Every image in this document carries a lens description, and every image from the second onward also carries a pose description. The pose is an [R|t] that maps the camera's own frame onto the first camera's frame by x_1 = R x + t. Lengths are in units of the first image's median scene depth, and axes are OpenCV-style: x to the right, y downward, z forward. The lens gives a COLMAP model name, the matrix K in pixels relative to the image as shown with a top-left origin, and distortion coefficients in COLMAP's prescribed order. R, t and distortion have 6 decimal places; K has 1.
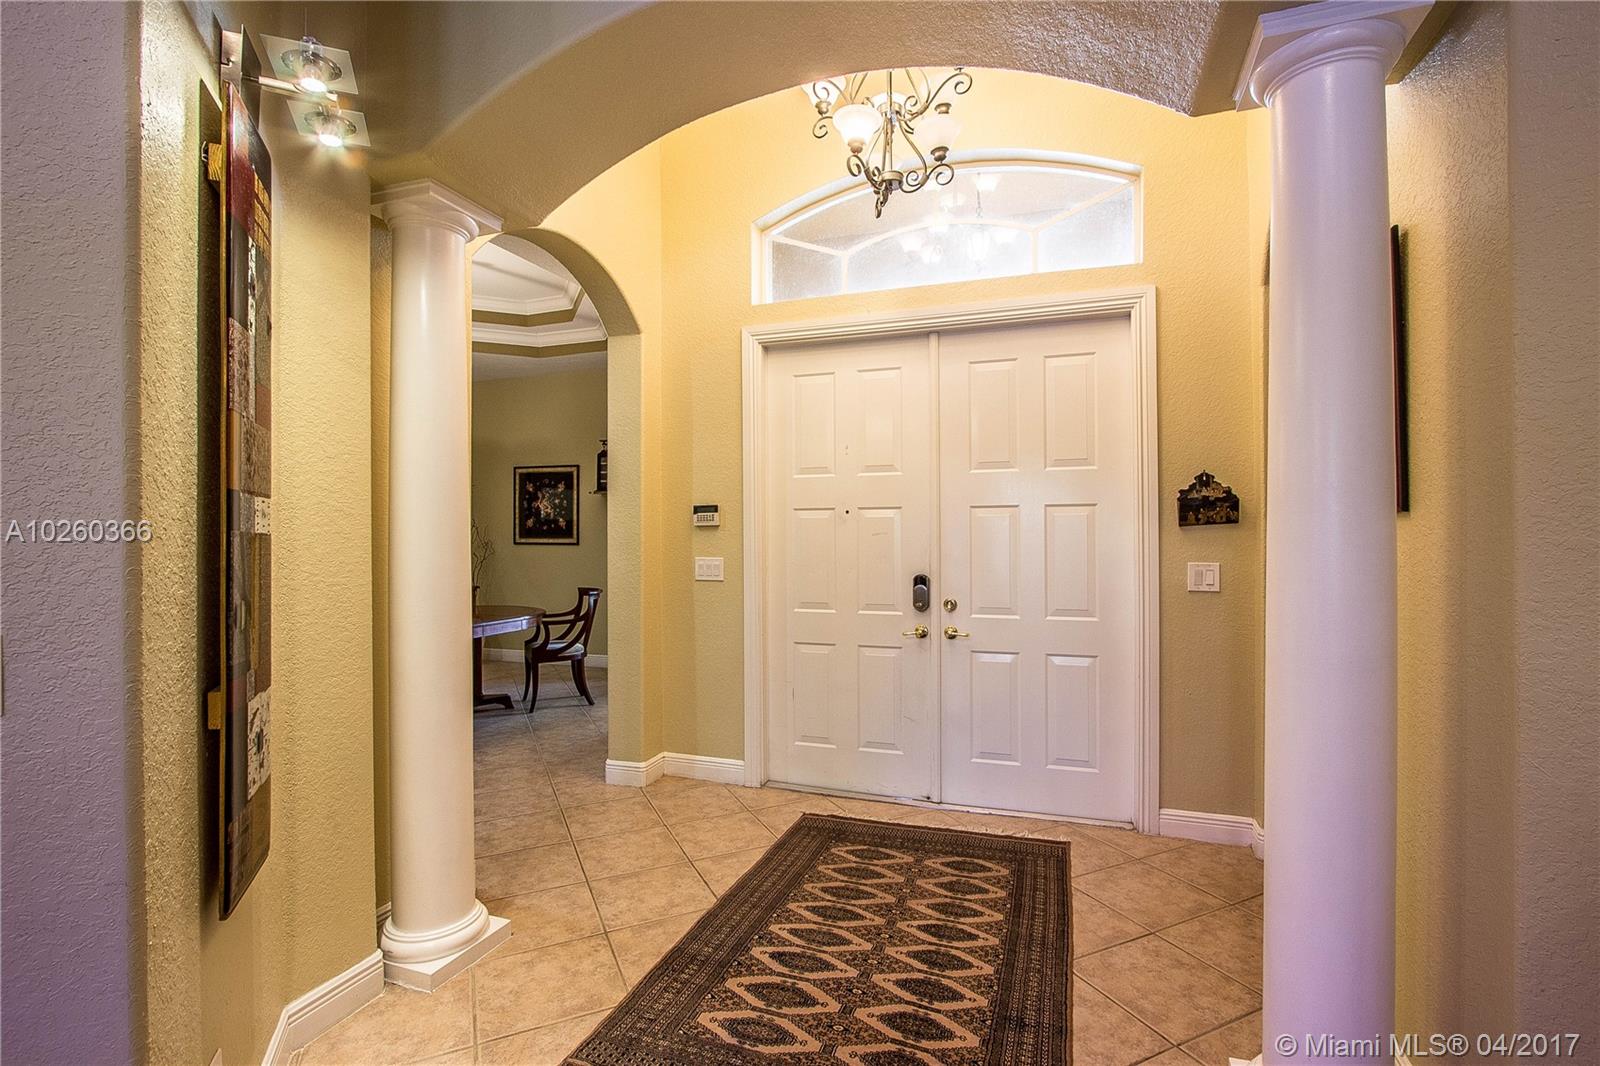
lens RADIAL K [[729.5, 0, 811.2], [0, 729.5, 532.2], [0, 0, 1]] dist [-0.013235, -0.000320]
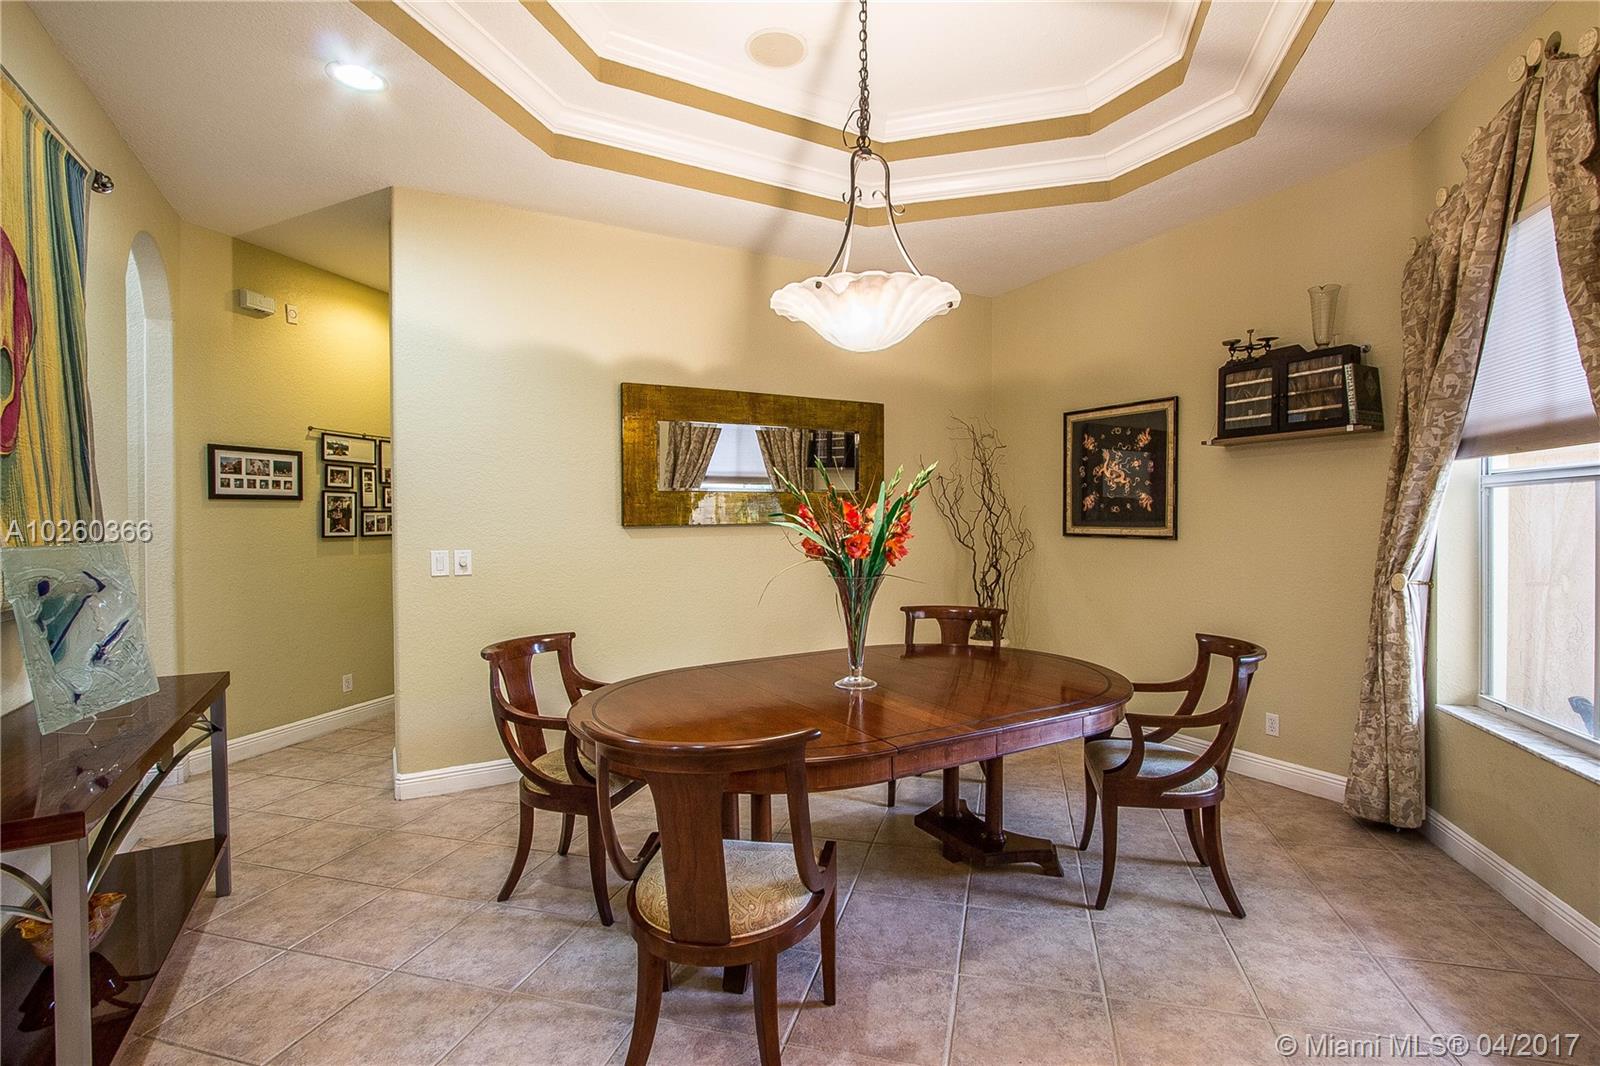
lens RADIAL K [[729.5, 0, 812.0], [0, 729.5, 528.2], [0, 0, 1]] dist [-0.013235, -0.000320]
pose [[0.752777, 0.007428, -0.658233, -0.160813], [0.004971, 0.999844, 0.016968, -0.002062], [0.658256, -0.016045, 0.752623, 0.389848]]
